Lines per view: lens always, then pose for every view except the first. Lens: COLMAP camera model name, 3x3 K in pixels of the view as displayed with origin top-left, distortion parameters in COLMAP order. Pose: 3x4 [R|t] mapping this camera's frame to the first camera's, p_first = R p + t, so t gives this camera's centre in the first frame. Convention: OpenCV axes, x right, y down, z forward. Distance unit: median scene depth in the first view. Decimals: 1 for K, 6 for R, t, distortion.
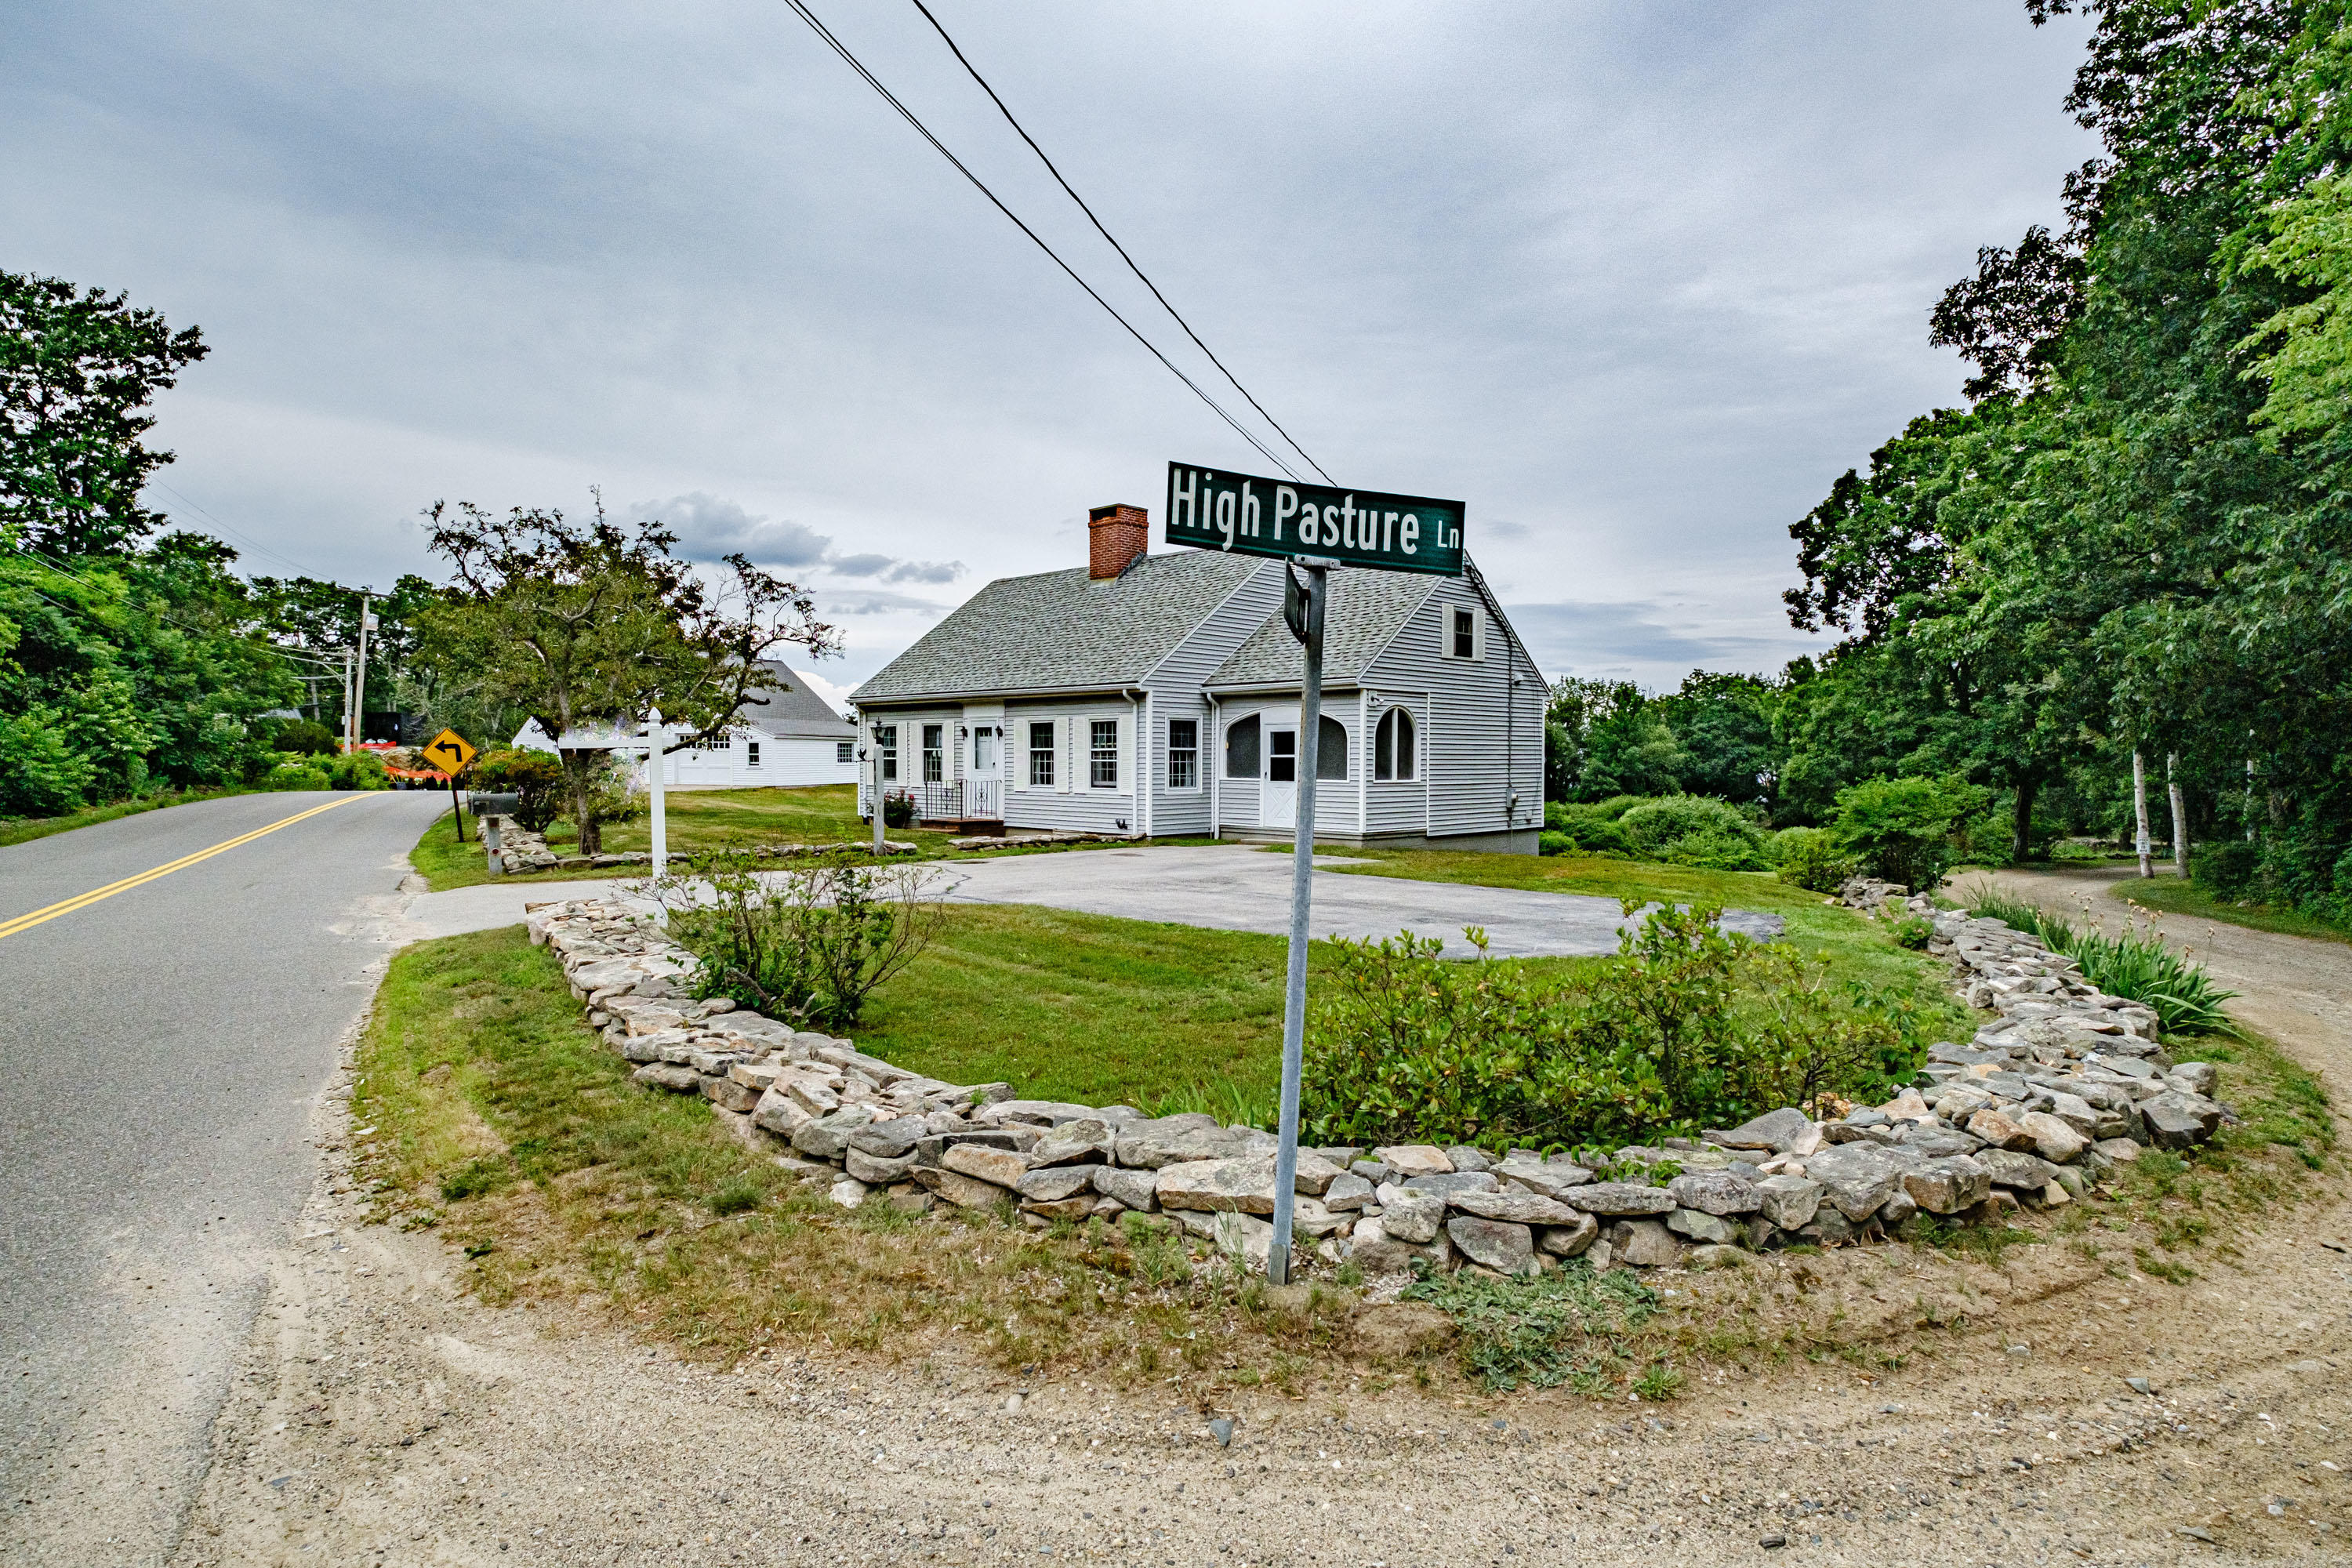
lens RADIAL K [[1218.4, 0, 1145.7], [0, 1218.4, 787.4], [0, 0, 1]] dist [-0.010765, -0.000106]
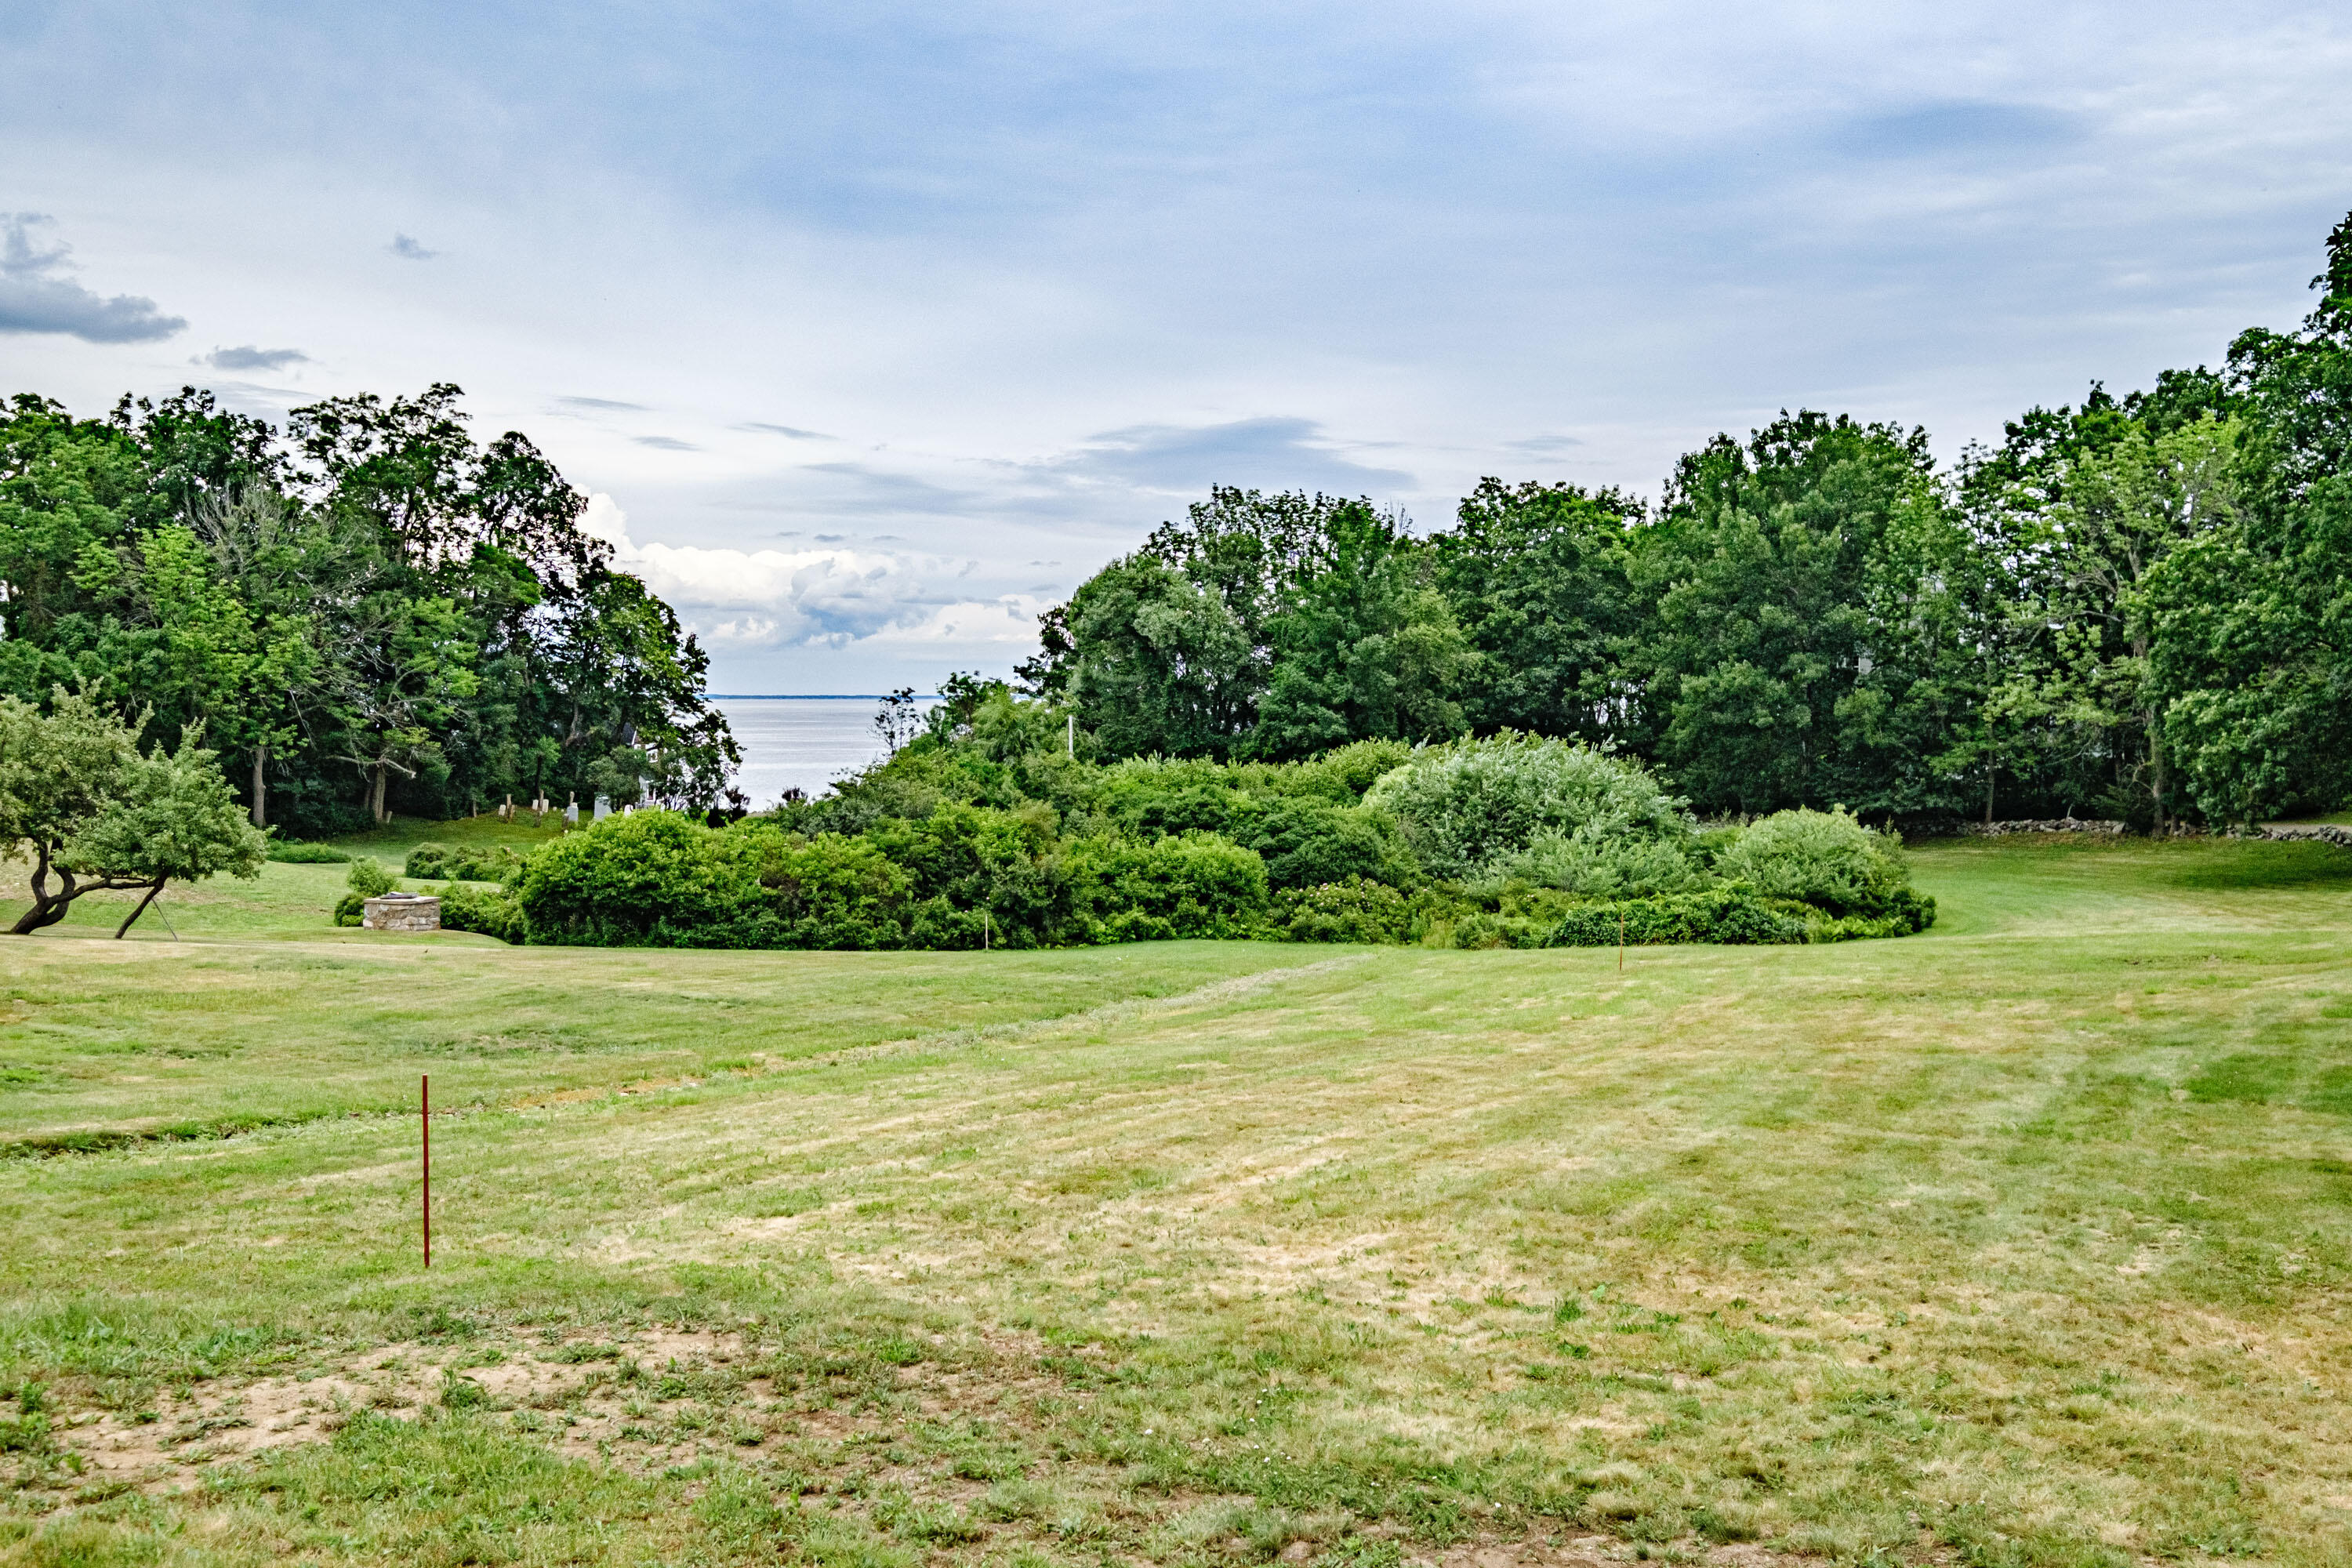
lens RADIAL K [[2177.6, 0, 1164.5], [0, 2177.6, 759.0], [0, 0, 1]] dist [-0.000466, 0.000000]
pose [[0.952908, -0.009639, 0.303107, 0.417029], [0.009177, 0.999954, 0.002946, 0.039152], [-0.303122, -0.000025, 0.952952, 1.264412]]
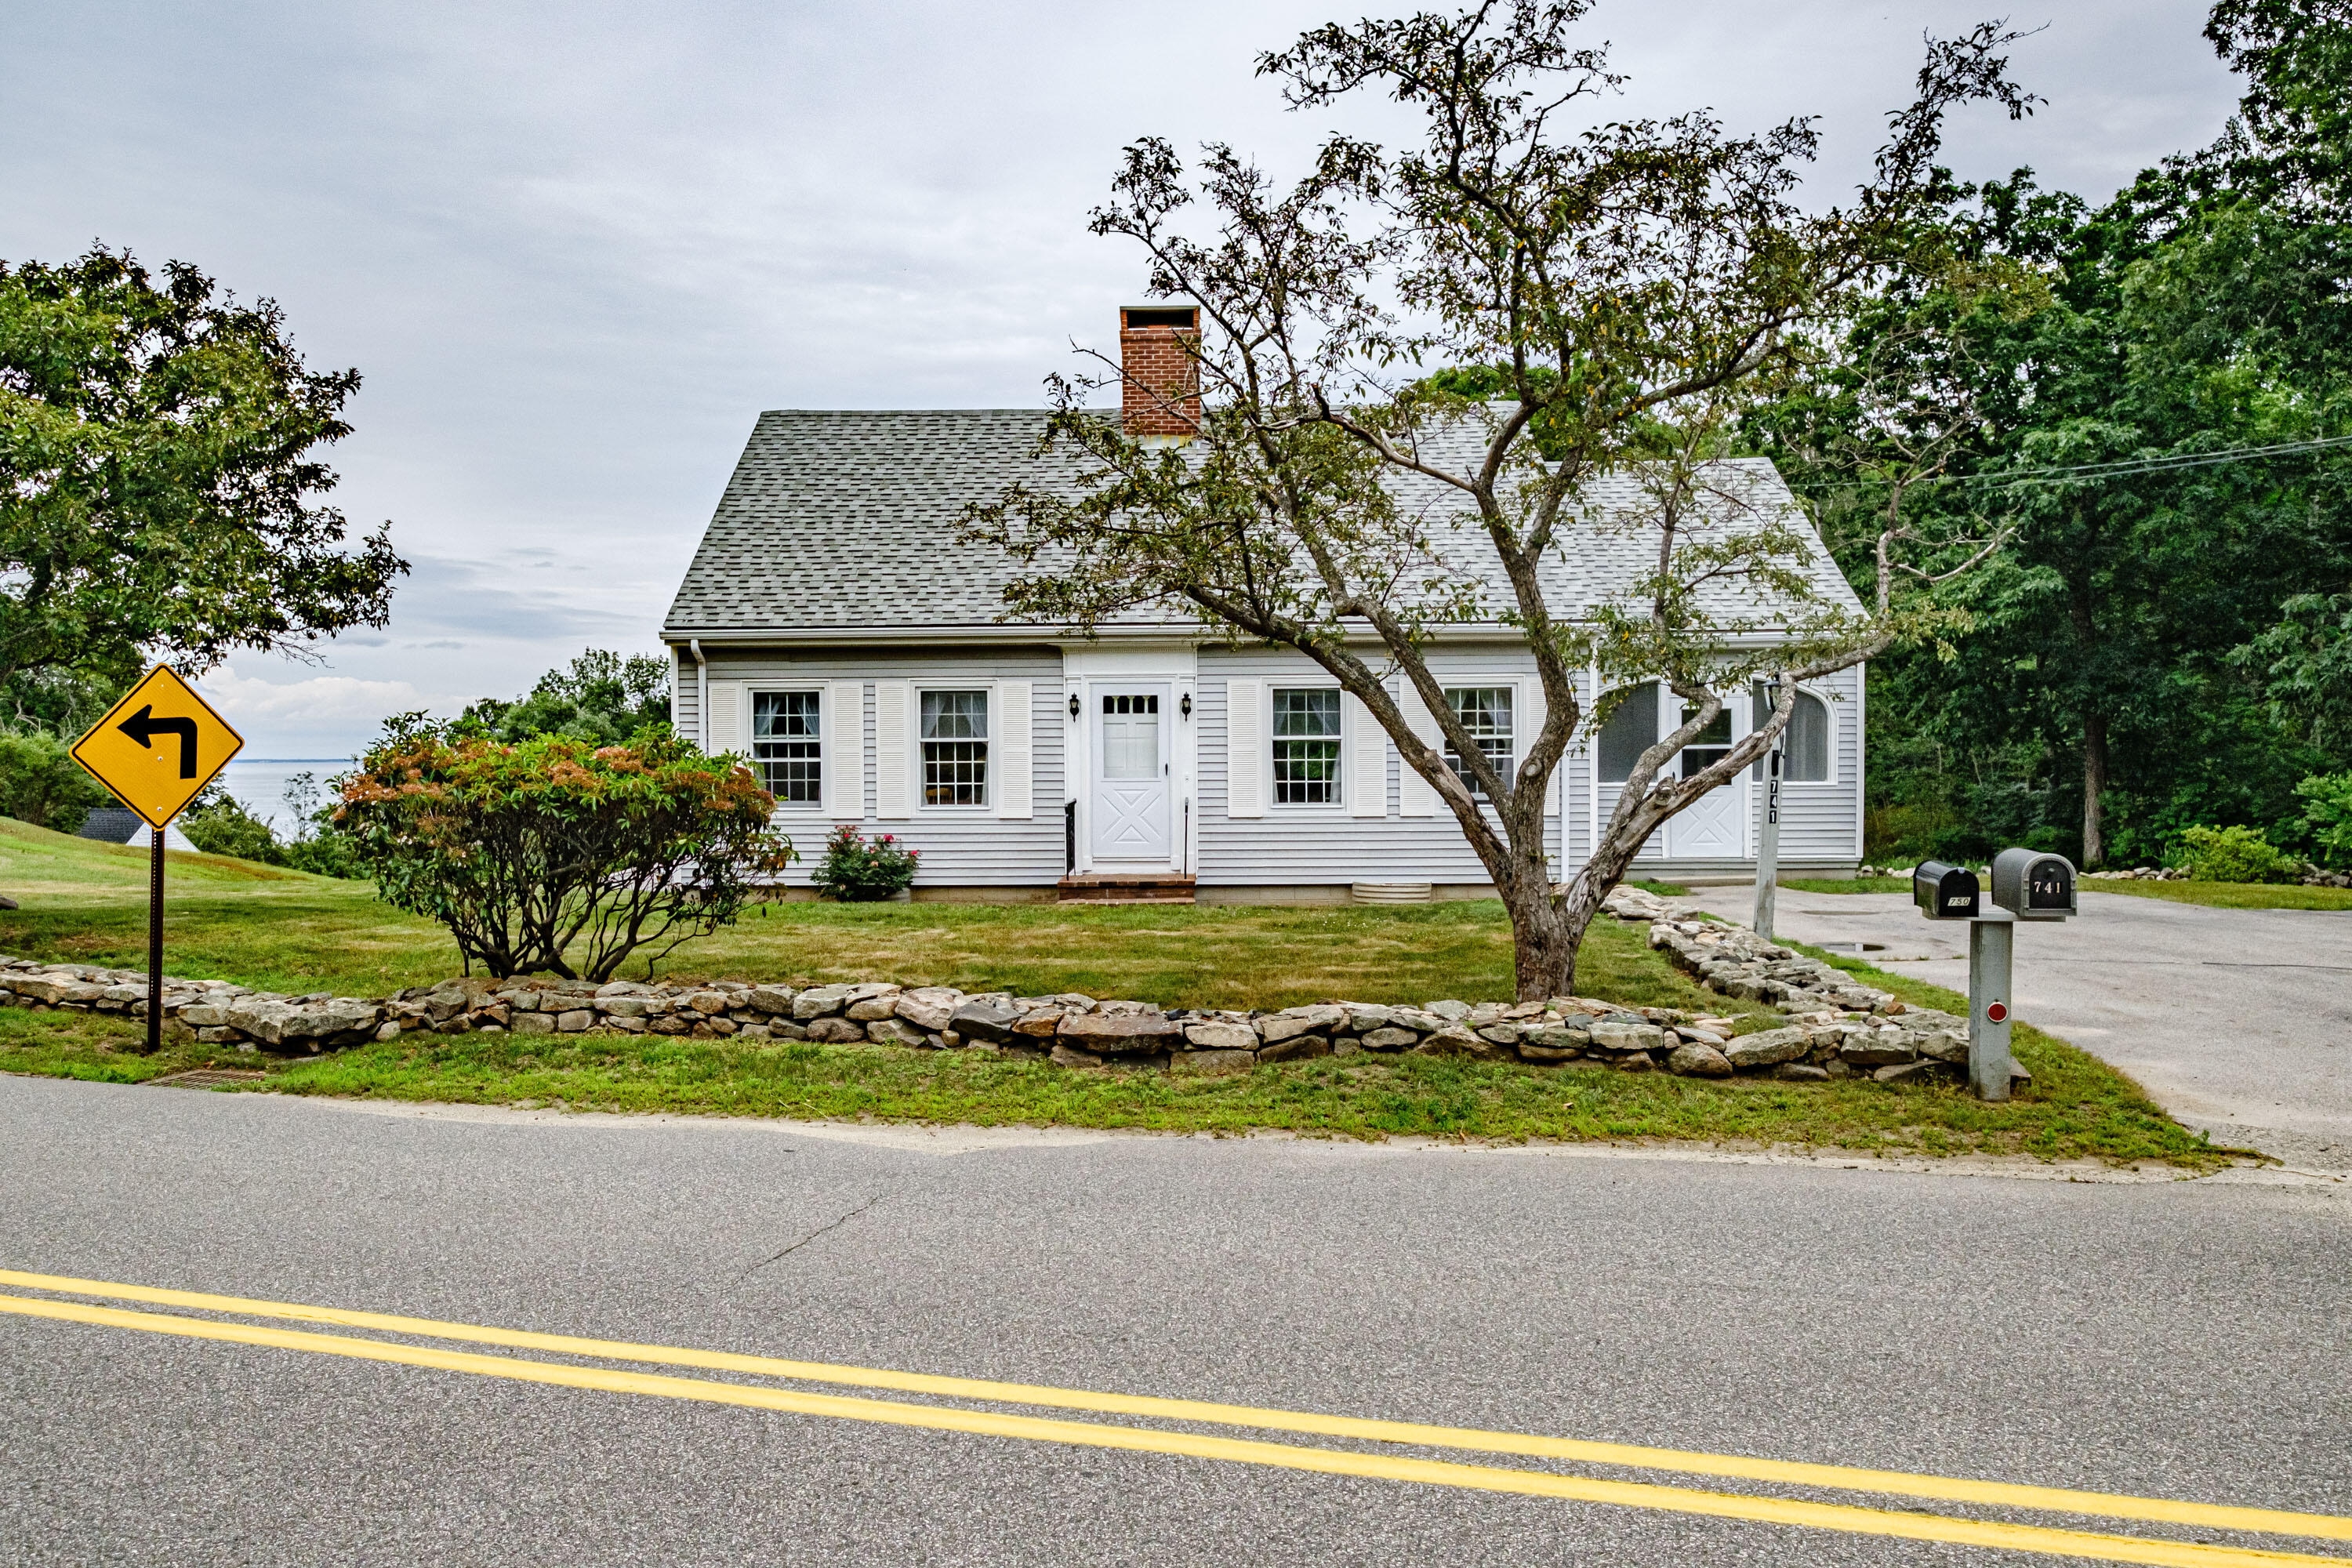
lens RADIAL K [[1611.2, 0, 1118.7], [0, 1611.2, 802.8], [0, 0, 1]] dist [-0.010185, -0.000104]
pose [[0.719283, -0.028546, 0.694130, -0.561707], [0.028120, 0.999533, 0.011967, -0.011826], [-0.694148, 0.010911, 0.719750, 0.480709]]
